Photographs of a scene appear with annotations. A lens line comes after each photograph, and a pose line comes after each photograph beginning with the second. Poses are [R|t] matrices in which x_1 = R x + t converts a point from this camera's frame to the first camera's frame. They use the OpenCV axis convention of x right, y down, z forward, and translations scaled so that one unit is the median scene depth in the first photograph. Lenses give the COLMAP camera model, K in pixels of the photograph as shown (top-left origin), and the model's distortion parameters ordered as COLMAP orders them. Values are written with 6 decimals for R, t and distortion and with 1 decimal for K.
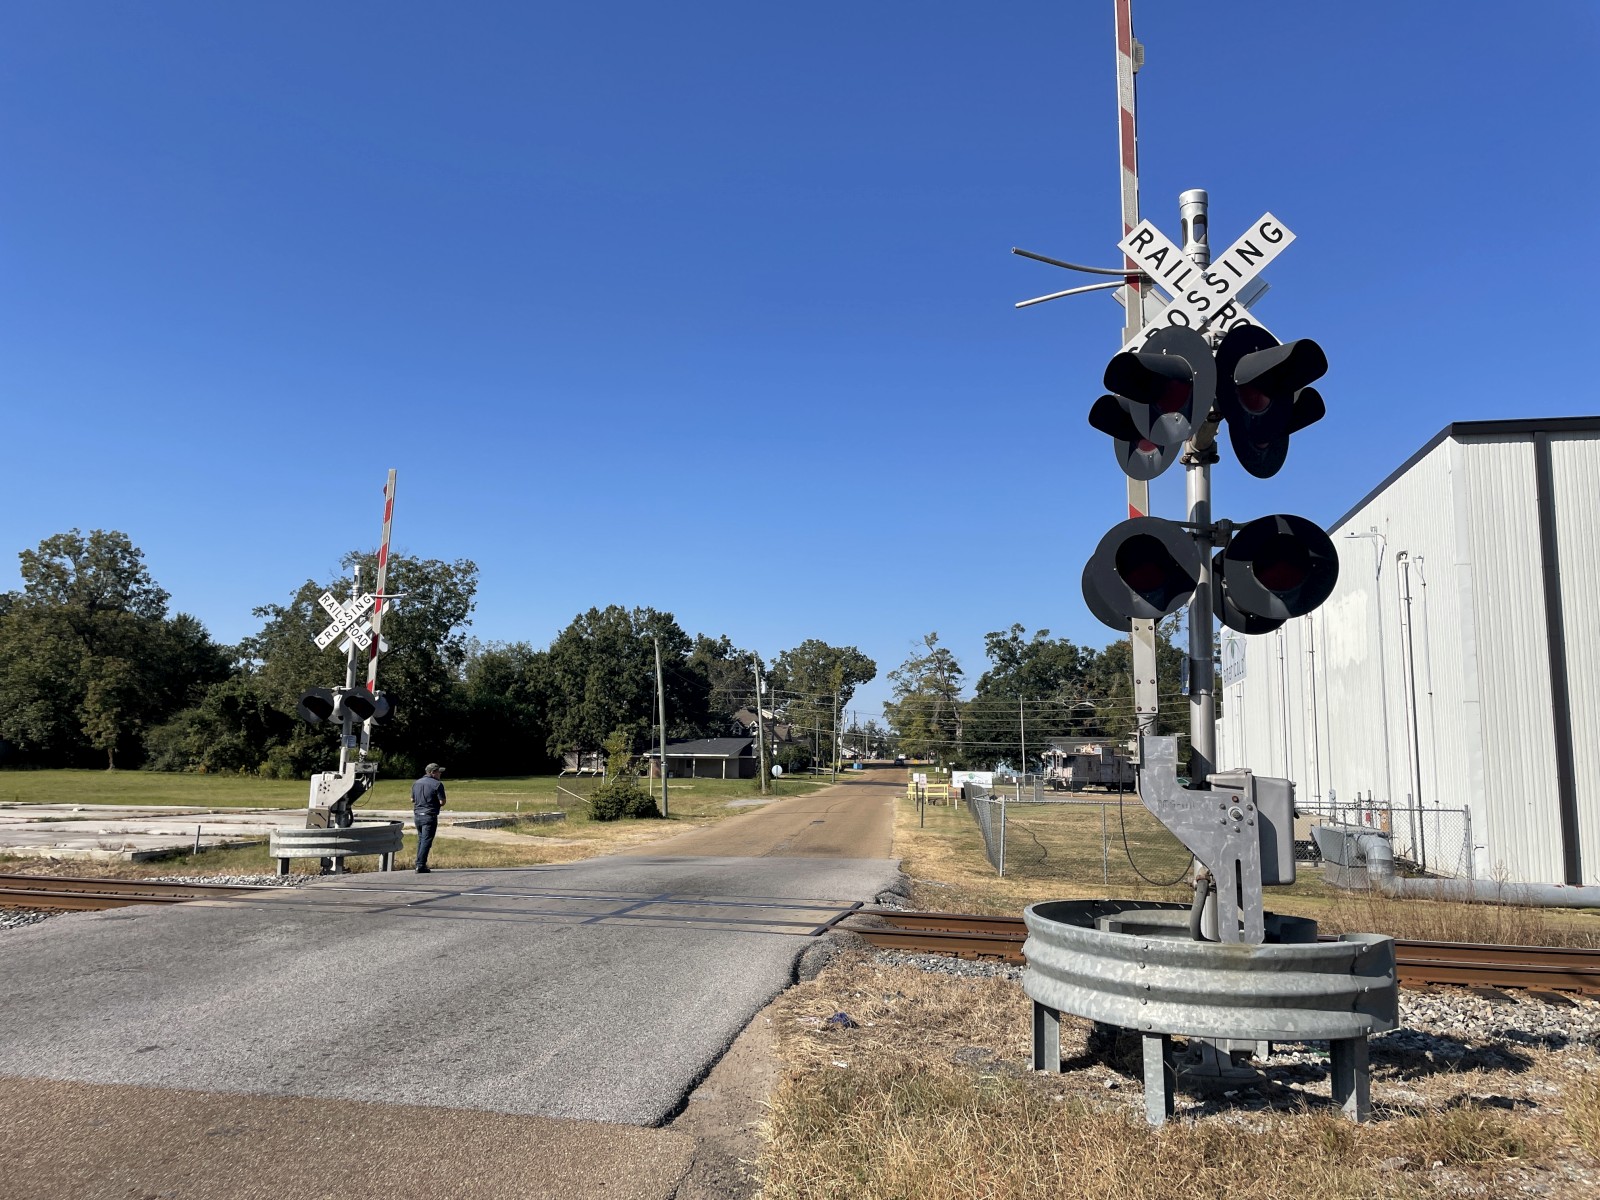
lens RADIAL K [[1200.9, 0, 810.9], [0, 1200.9, 582.1], [0, 0, 1]] dist [0.095977, -0.118273]
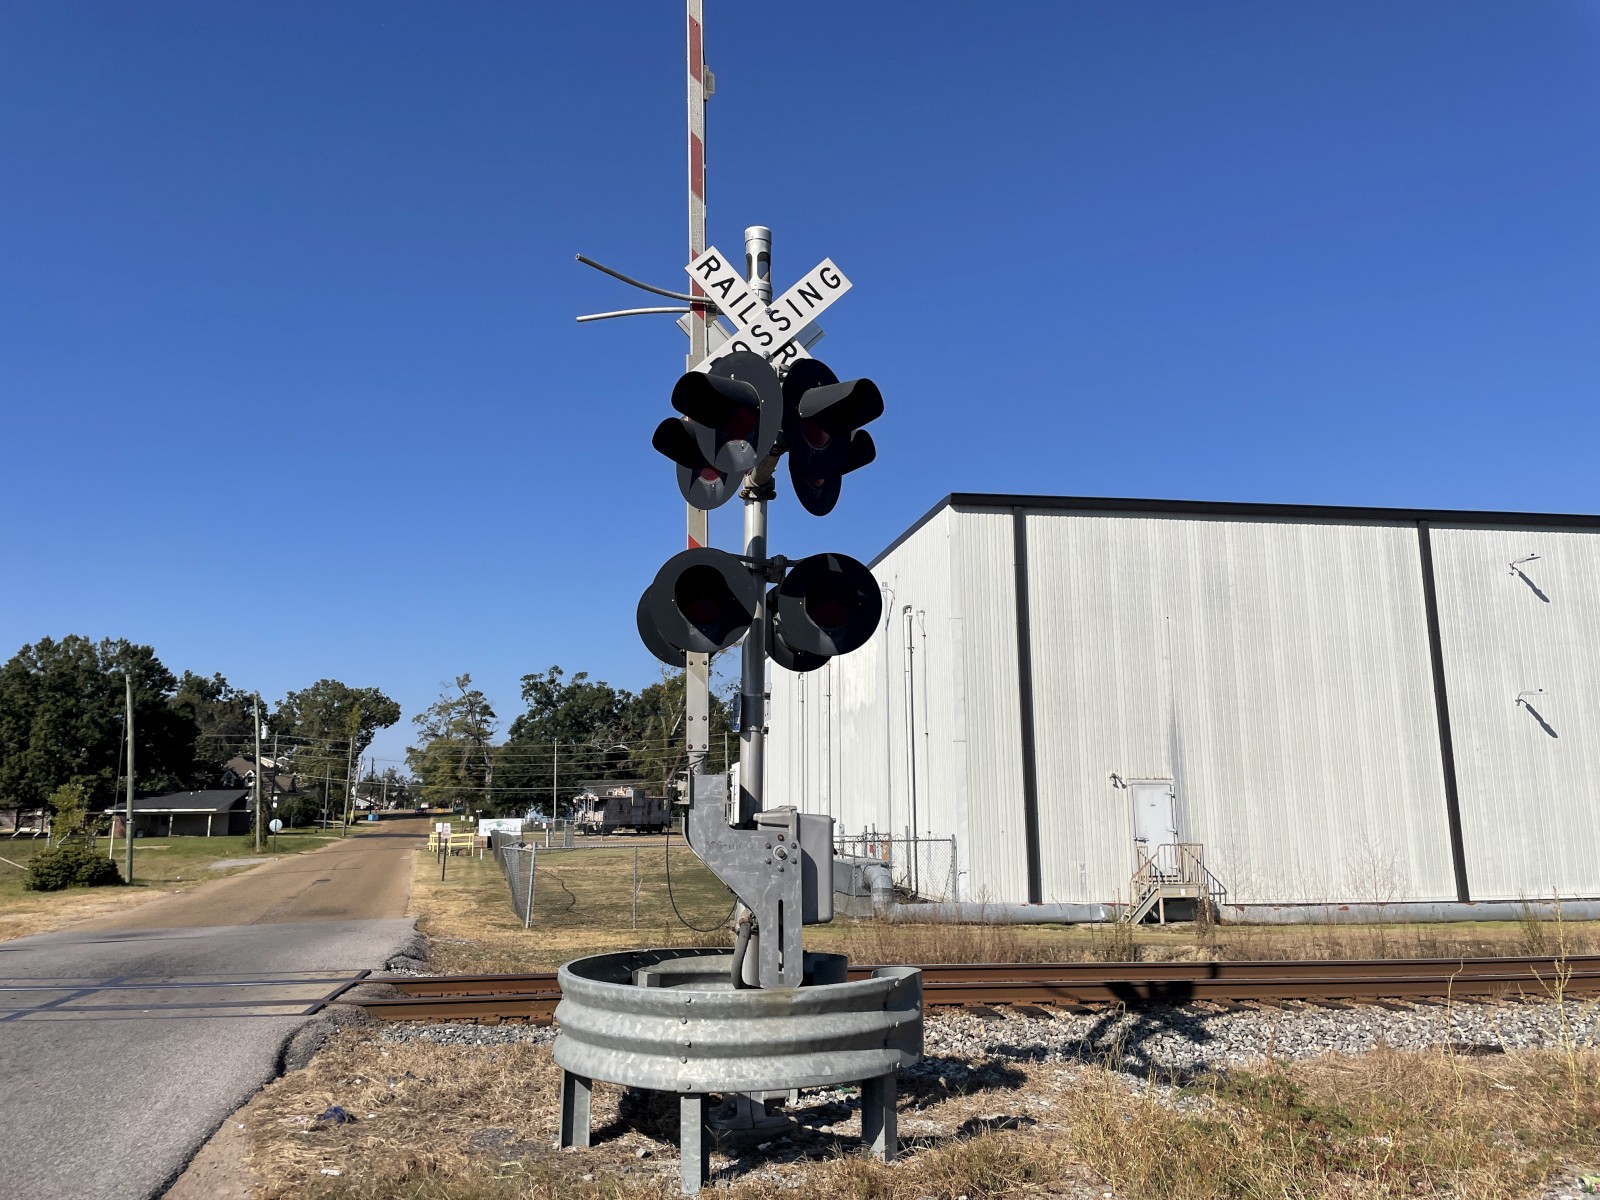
lens RADIAL K [[1200.9, 0, 810.9], [0, 1200.9, 582.1], [0, 0, 1]] dist [0.095977, -0.118273]
pose [[0.929048, 0.046544, 0.367020, 0.000247], [-0.033439, 0.998558, -0.041987, 0.001022], [-0.368445, 0.026736, 0.929265, 0.006686]]
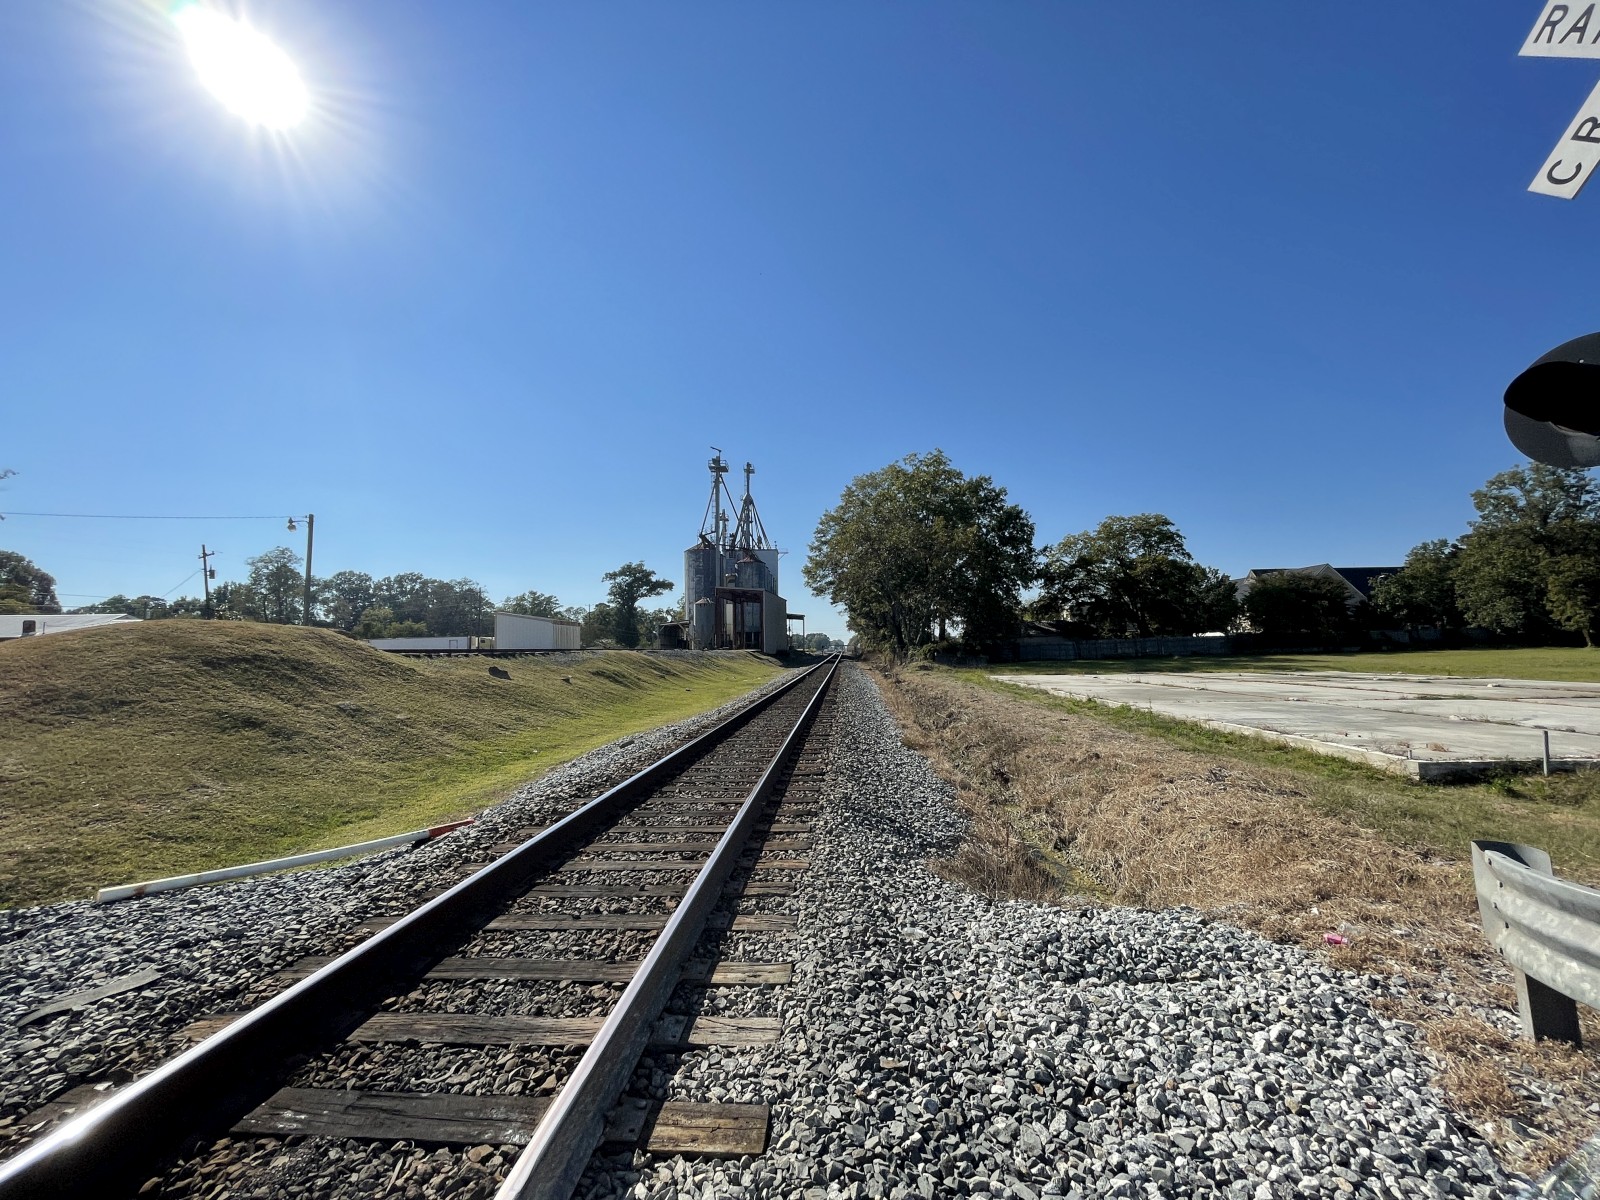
lens RADIAL K [[645.4, 0, 805.9], [0, 645.4, 599.9], [0, 0, 1]] dist [-0.002059, -0.000443]
pose [[0.143548, -0.095716, -0.985004, -0.069843], [0.166088, 0.983525, -0.071367, 0.029404], [0.975607, -0.153353, 0.157080, 0.188932]]
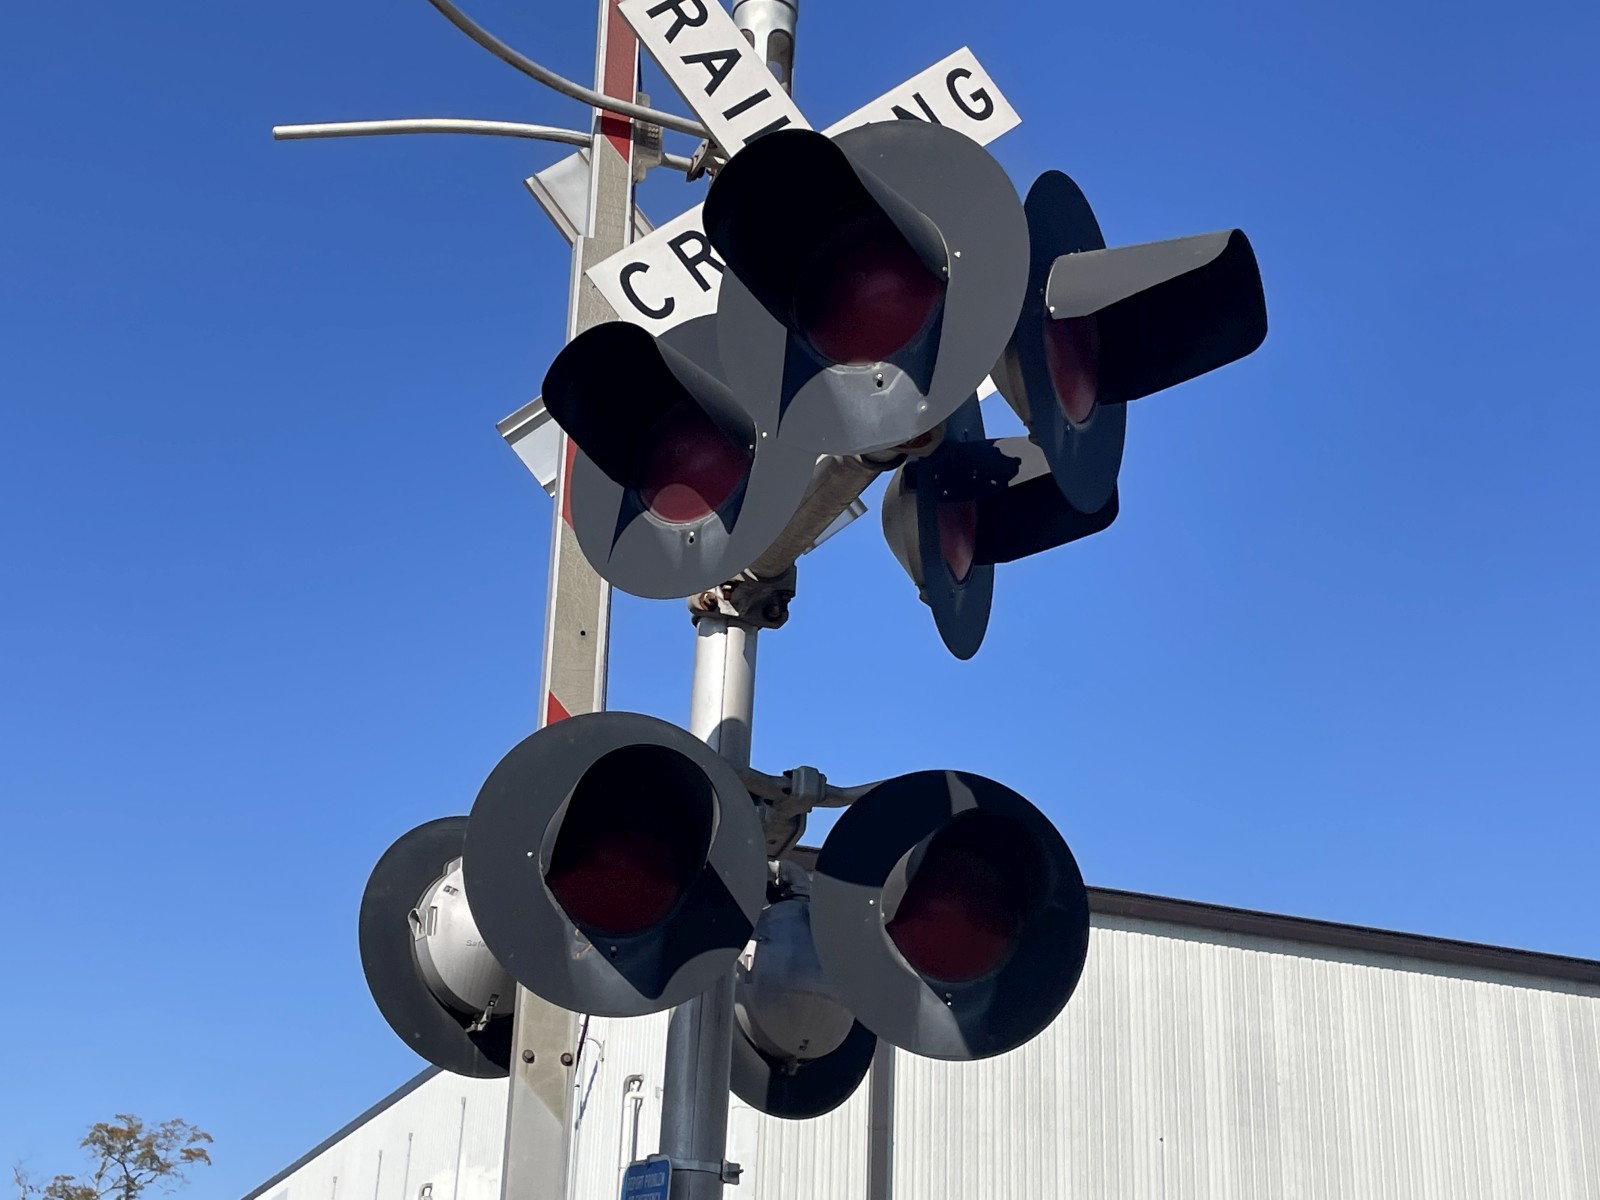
lens RADIAL K [[2298.0, 0, 799.3], [0, 2298.0, 570.2], [0, 0, 1]] dist [0.081203, -0.011340]
pose [[0.834344, 0.223662, 0.503830, -0.001931], [-0.100129, 0.960275, -0.260474, 0.006565], [-0.542074, 0.166877, 0.823595, 0.039469]]
